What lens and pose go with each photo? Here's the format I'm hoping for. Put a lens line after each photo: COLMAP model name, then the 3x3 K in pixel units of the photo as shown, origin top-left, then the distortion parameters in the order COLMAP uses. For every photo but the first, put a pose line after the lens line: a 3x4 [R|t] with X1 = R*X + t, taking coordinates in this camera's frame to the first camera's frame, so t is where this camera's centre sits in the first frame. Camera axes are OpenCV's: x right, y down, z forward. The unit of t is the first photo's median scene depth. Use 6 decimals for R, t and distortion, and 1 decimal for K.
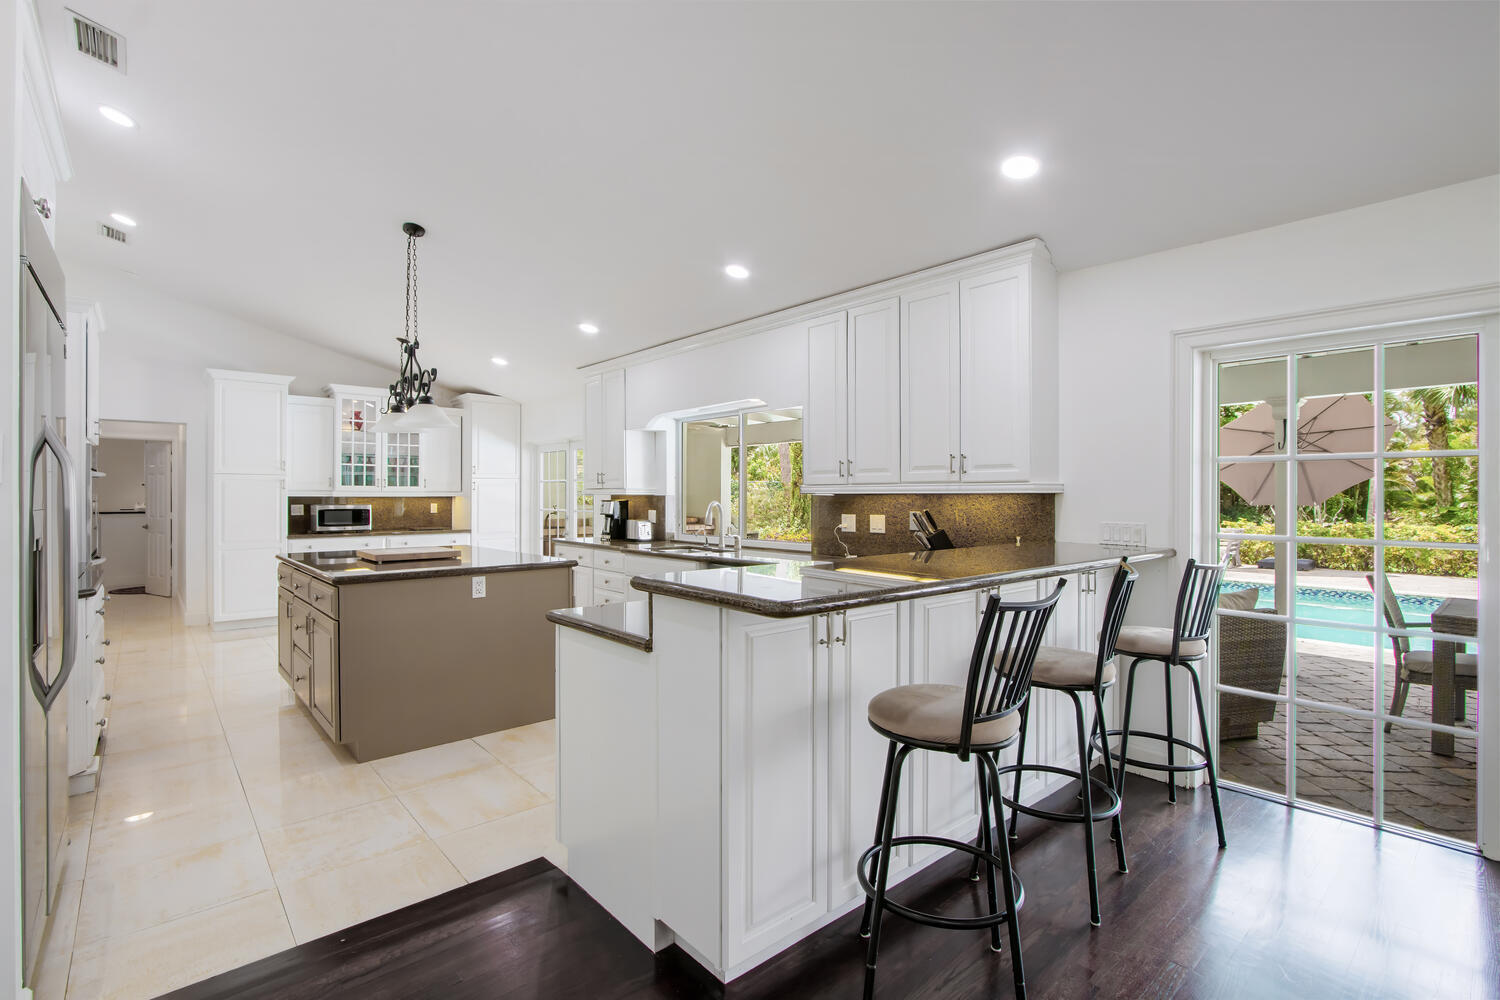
lens RADIAL K [[703.2, 0, 758.2], [0, 703.2, 496.9], [0, 0, 1]] dist [-0.006302, -0.000372]
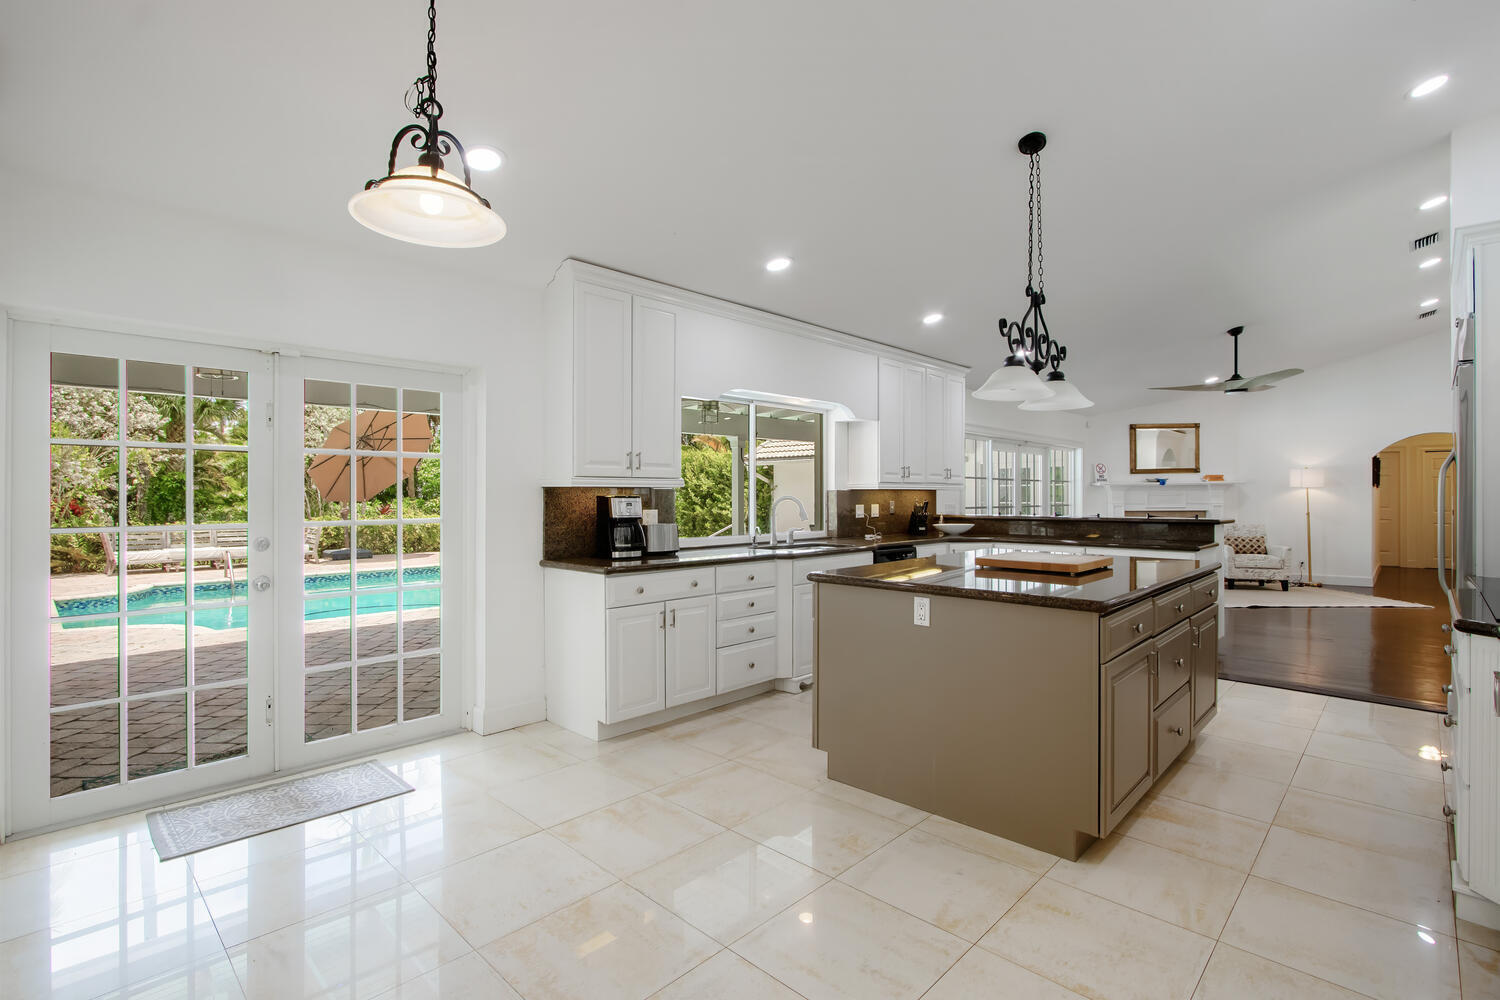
lens RADIAL K [[703.2, 0, 746.1], [0, 703.2, 496.5], [0, 0, 1]] dist [-0.006302, -0.000372]
pose [[-0.084575, 0.000374, 0.996417, -0.792935], [0.004788, 0.999989, 0.000031, 0.005786], [-0.996406, 0.004774, -0.084576, 0.888092]]
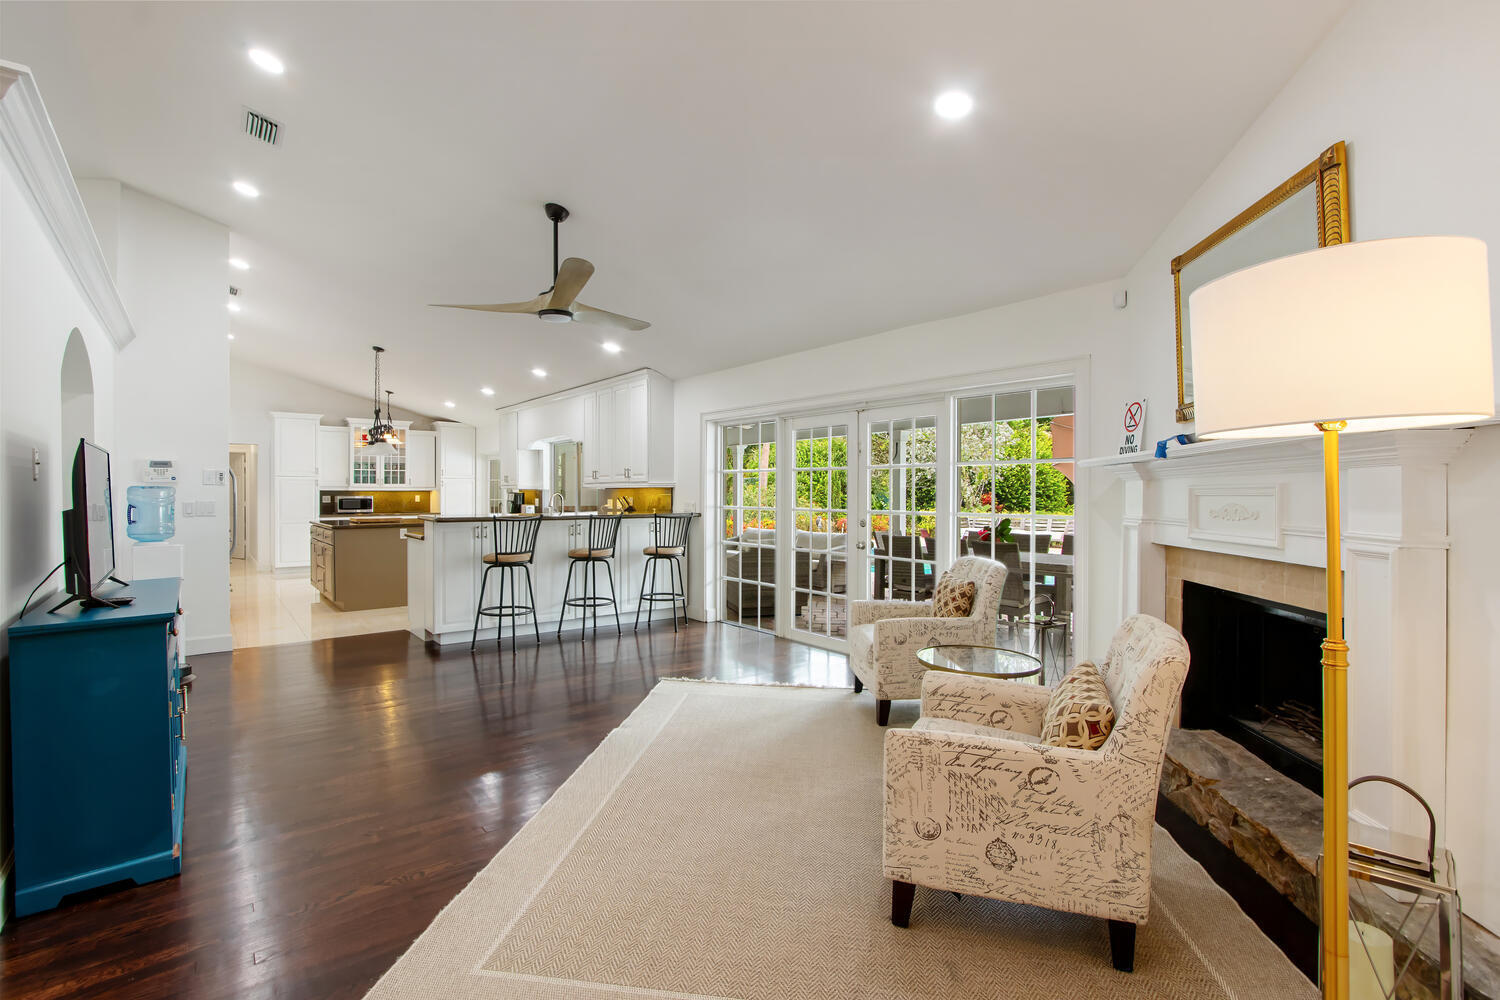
lens RADIAL K [[703.2, 0, 753.6], [0, 703.2, 494.5], [0, 0, 1]] dist [-0.006302, -0.000372]
pose [[0.998623, -0.000120, -0.052461, 0.400559], [0.000218, 0.999998, 0.001872, 0.005979], [0.052461, -0.001881, 0.998621, -0.542988]]
